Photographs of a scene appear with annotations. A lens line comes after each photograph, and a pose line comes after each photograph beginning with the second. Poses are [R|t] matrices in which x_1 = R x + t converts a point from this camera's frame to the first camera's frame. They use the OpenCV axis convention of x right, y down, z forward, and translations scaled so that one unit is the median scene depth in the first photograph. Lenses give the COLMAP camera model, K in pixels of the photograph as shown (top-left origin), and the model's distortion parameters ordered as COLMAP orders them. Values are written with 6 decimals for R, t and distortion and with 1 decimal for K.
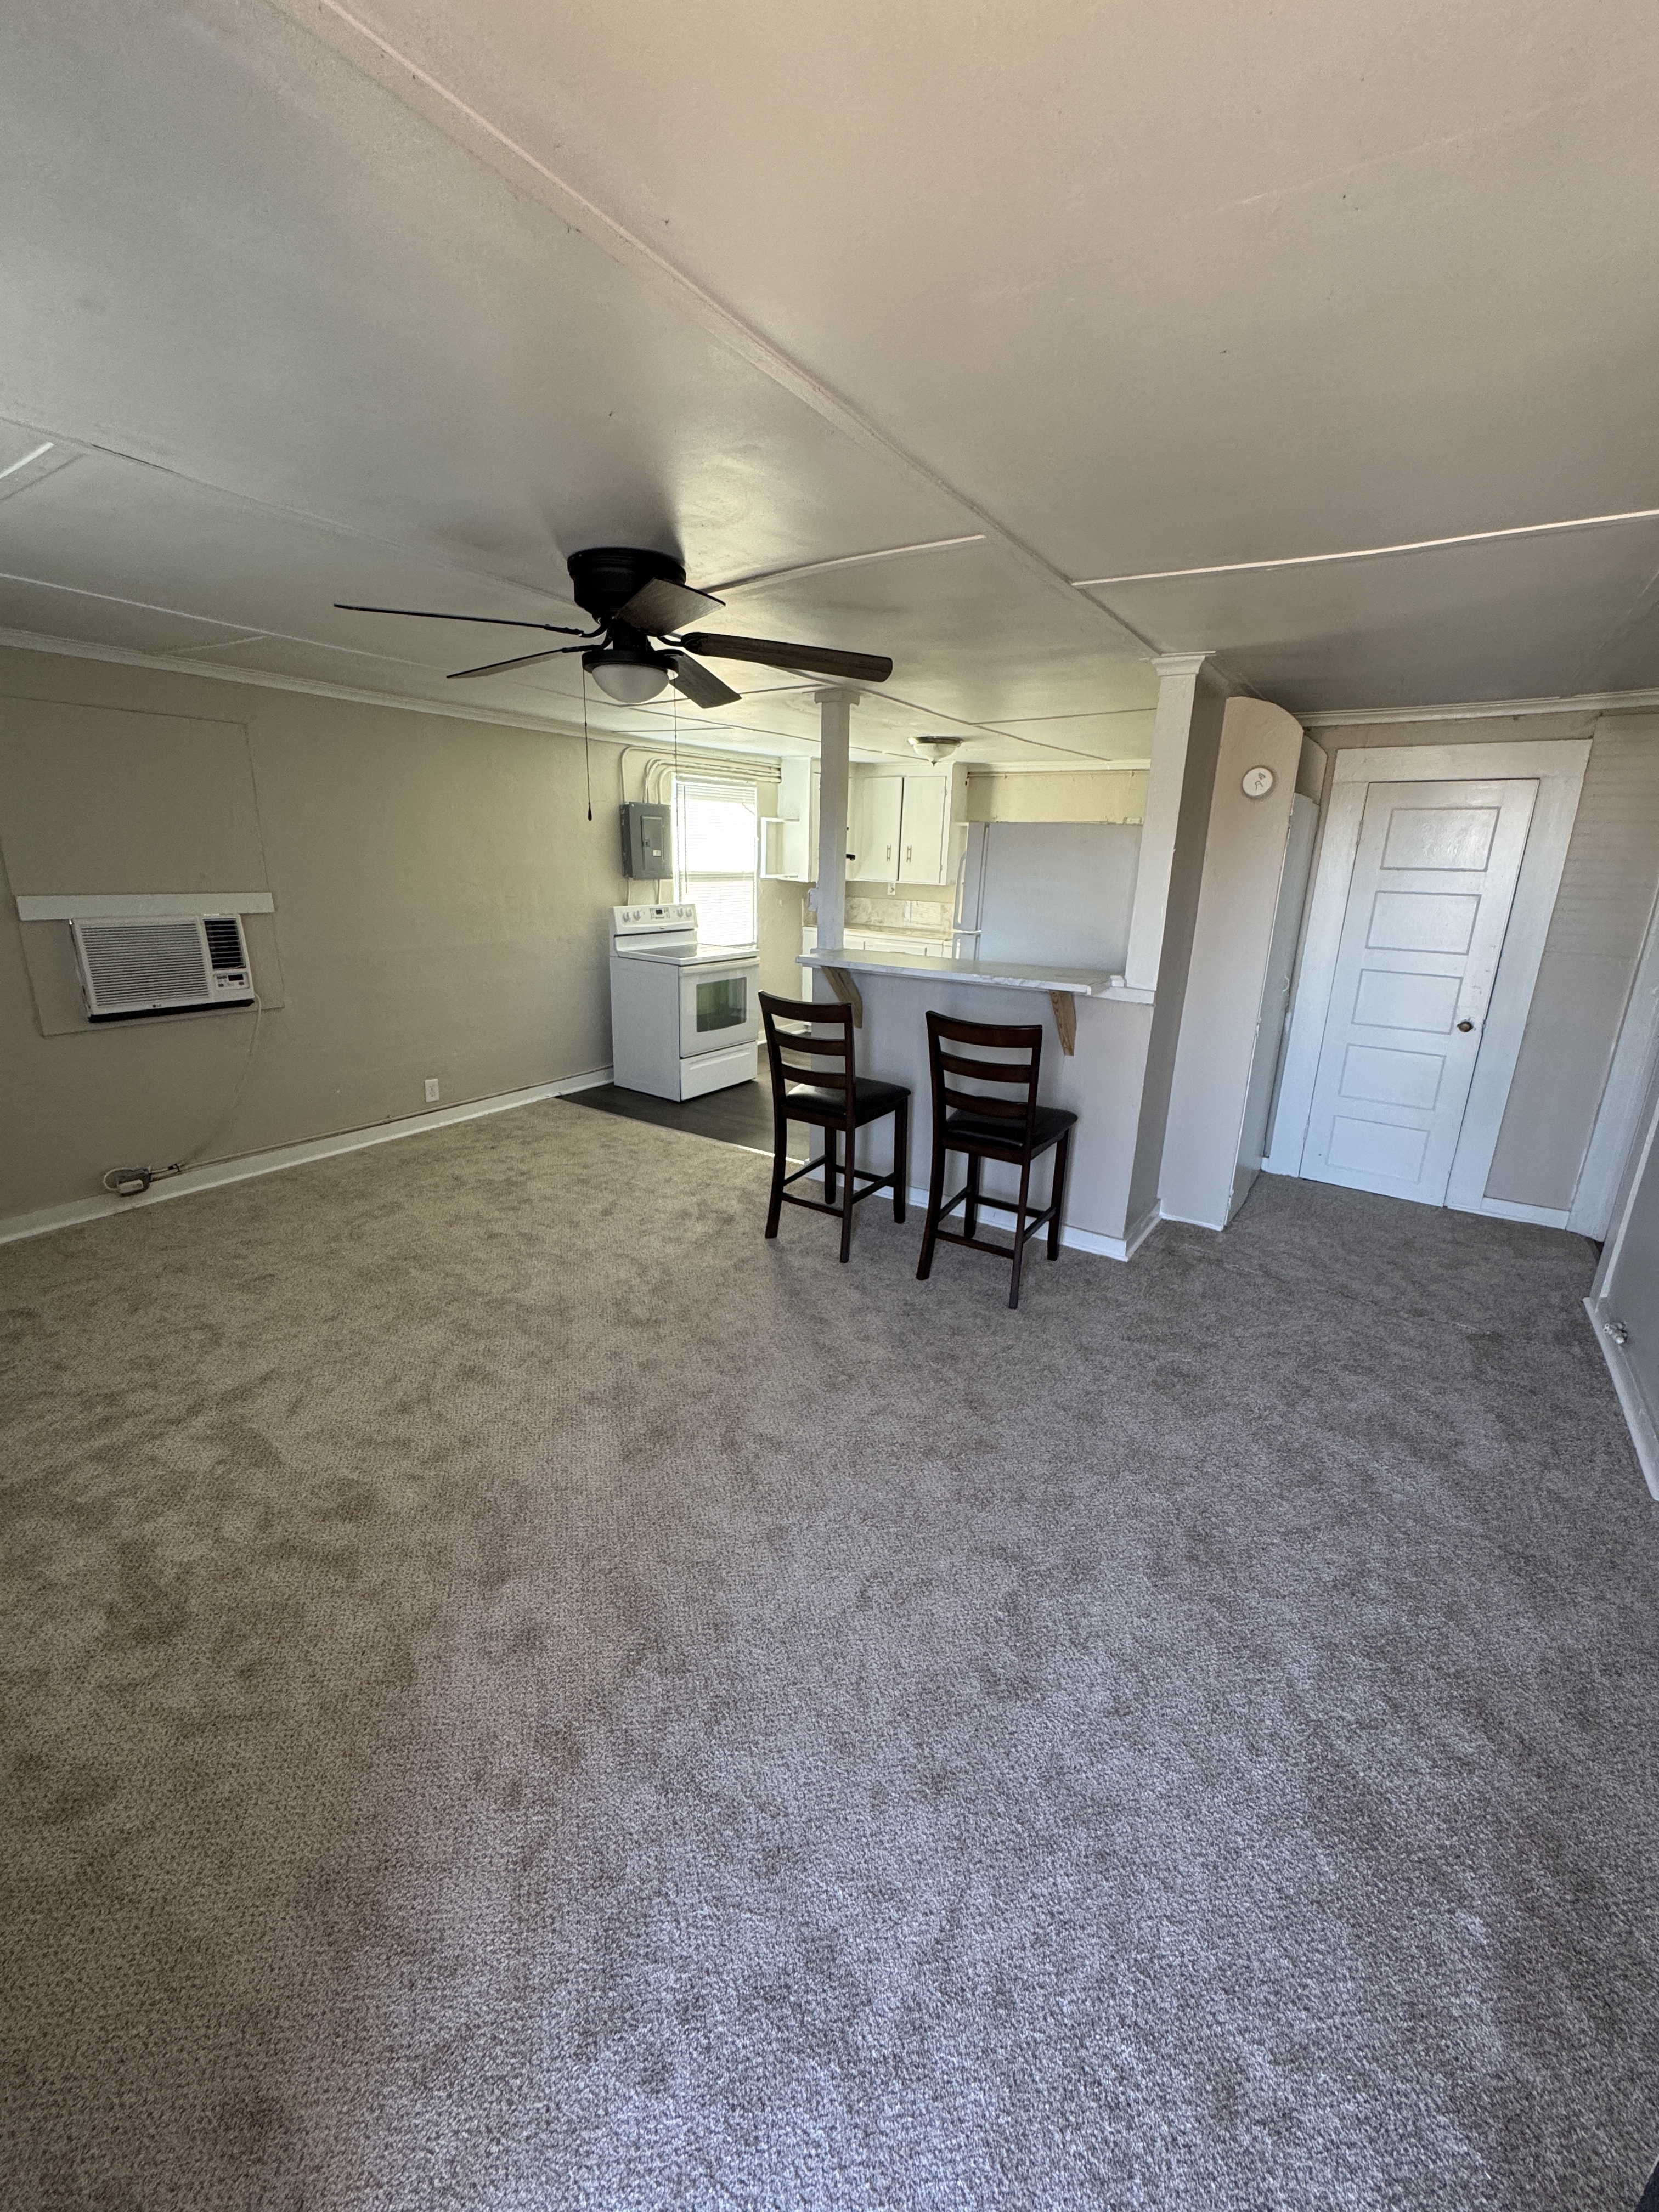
lens RADIAL K [[881.6, 0, 824.9], [0, 881.6, 1104.9], [0, 0, 1]] dist [0.001939, -0.001030]
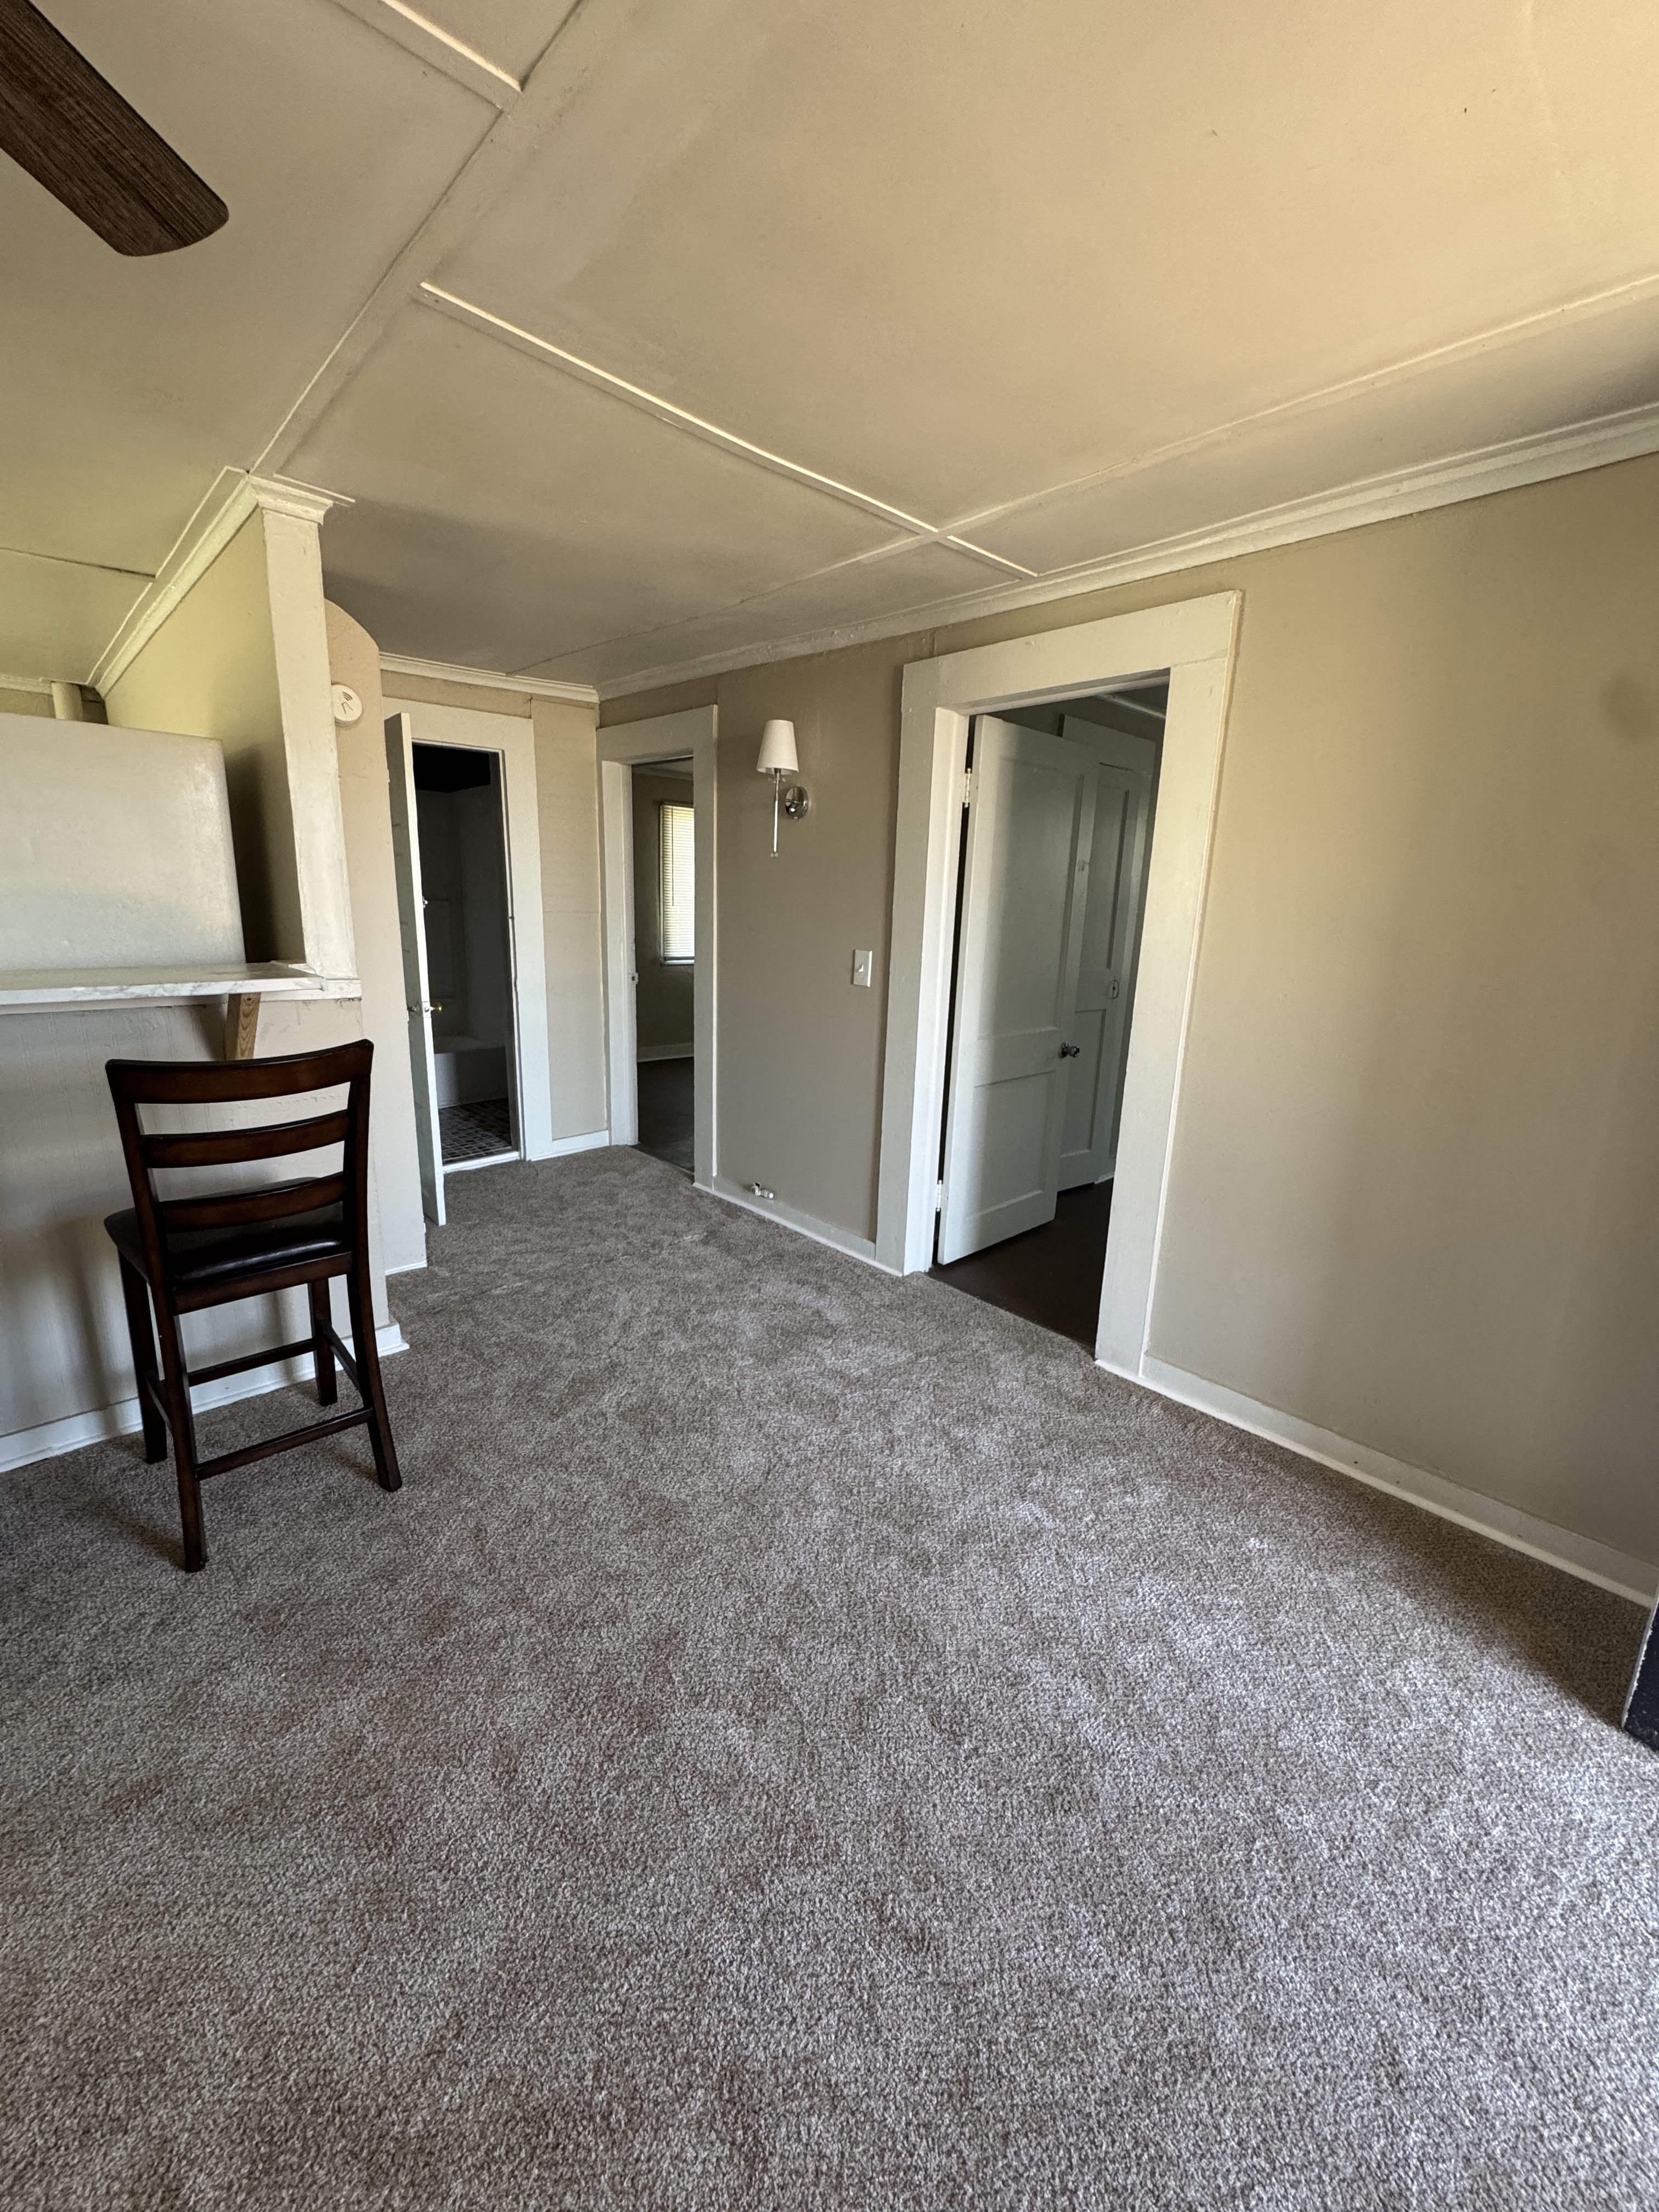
lens RADIAL K [[881.6, 0, 828.9], [0, 881.6, 1105.0], [0, 0, 1]] dist [0.001939, -0.001030]
pose [[0.220005, -0.240634, 0.945354, -0.306090], [0.241209, 0.952424, 0.186298, -0.091398], [-0.945207, 0.187042, 0.267581, 0.589607]]
